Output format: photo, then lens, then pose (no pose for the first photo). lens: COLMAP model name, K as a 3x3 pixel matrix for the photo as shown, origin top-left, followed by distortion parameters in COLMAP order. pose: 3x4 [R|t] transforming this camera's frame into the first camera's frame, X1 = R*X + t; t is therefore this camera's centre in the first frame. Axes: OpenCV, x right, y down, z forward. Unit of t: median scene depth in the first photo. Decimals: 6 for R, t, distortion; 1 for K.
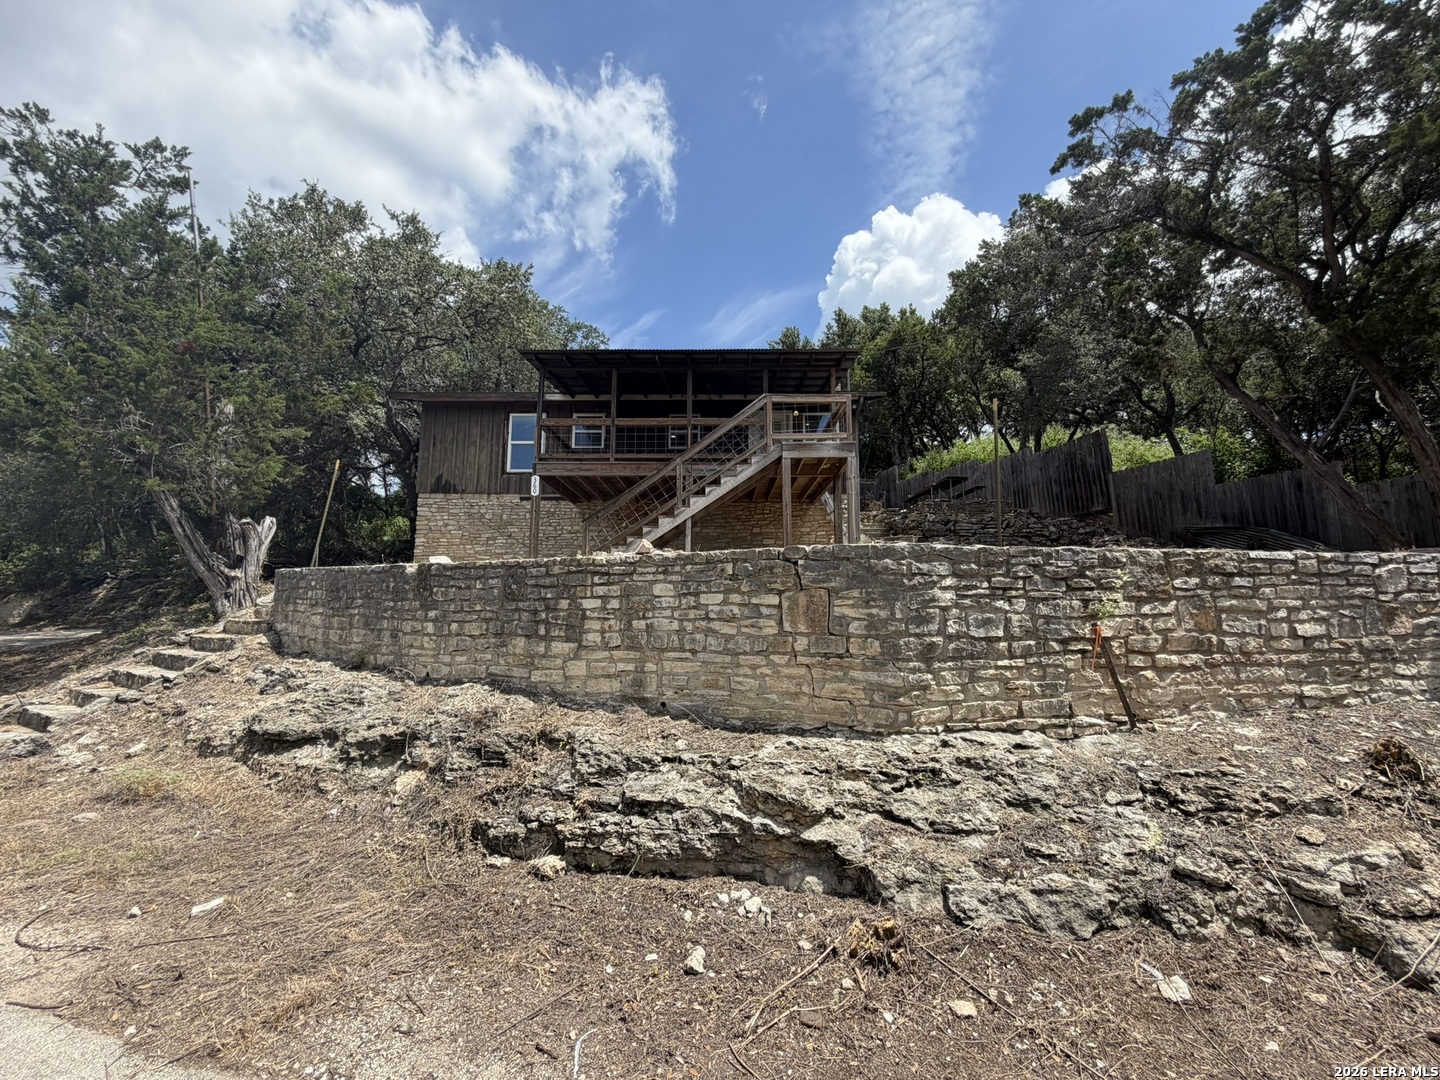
lens RADIAL K [[573.0, 0, 714.2], [0, 573.0, 540.6], [0, 0, 1]] dist [-0.001423, 0.000343]
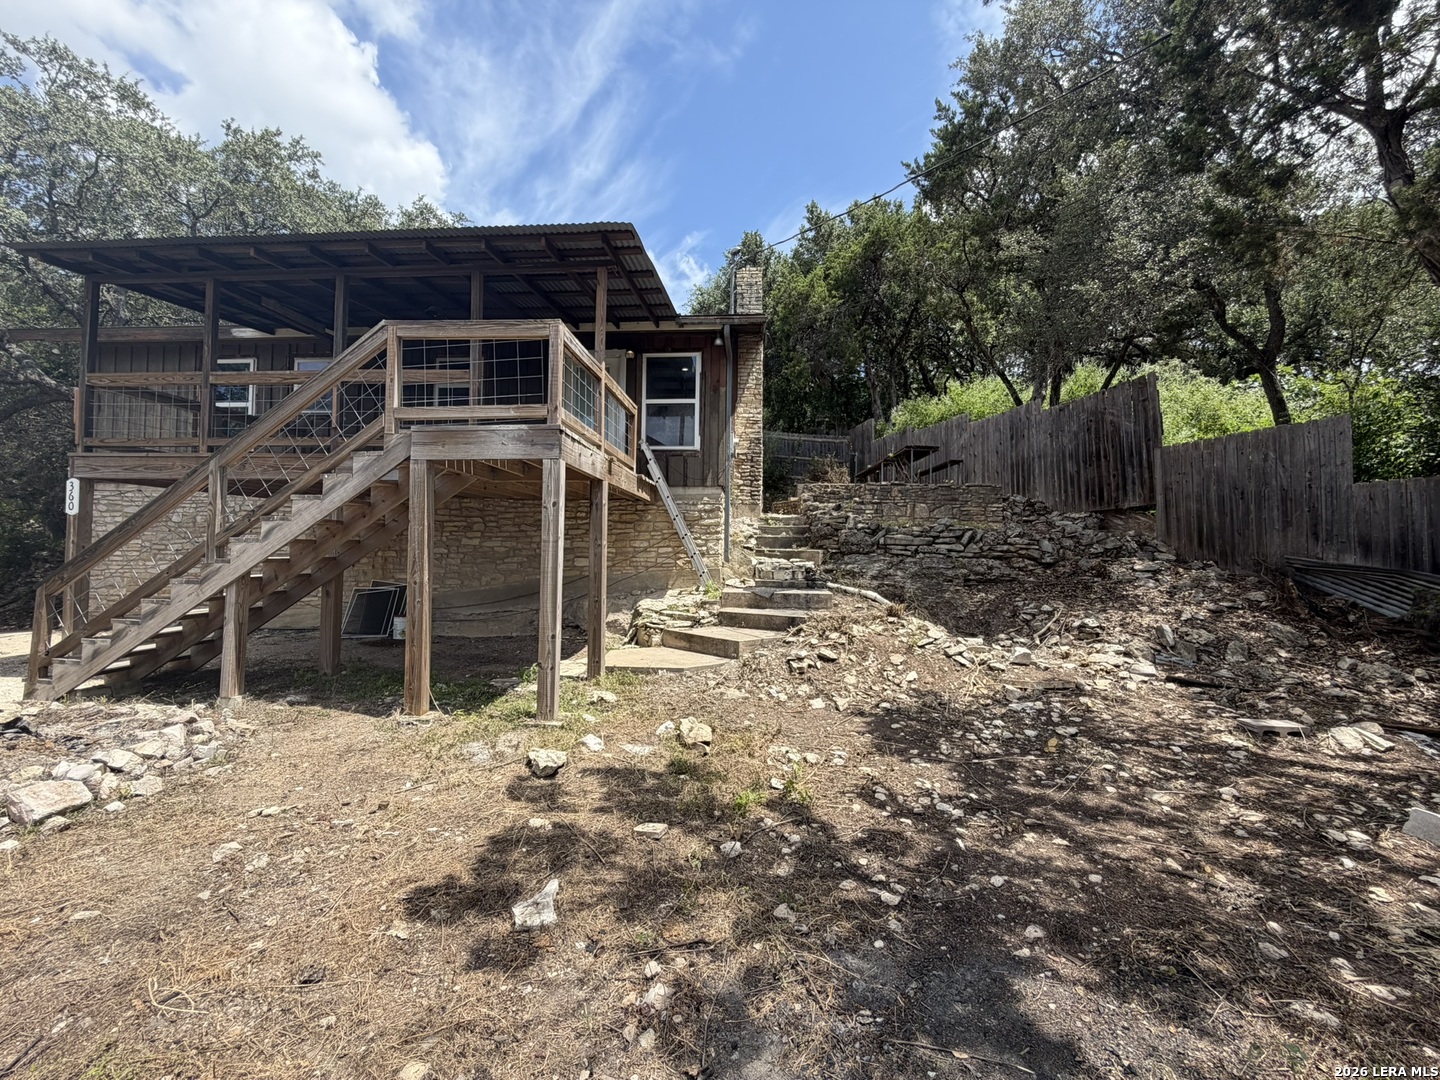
lens RADIAL K [[573.0, 0, 714.2], [0, 573.0, 540.6], [0, 0, 1]] dist [-0.001423, 0.000343]
pose [[0.997743, 0.009078, -0.066536, 0.403725], [-0.001801, 0.994082, 0.108616, -0.130858], [0.067129, -0.108251, 0.991855, 0.543996]]
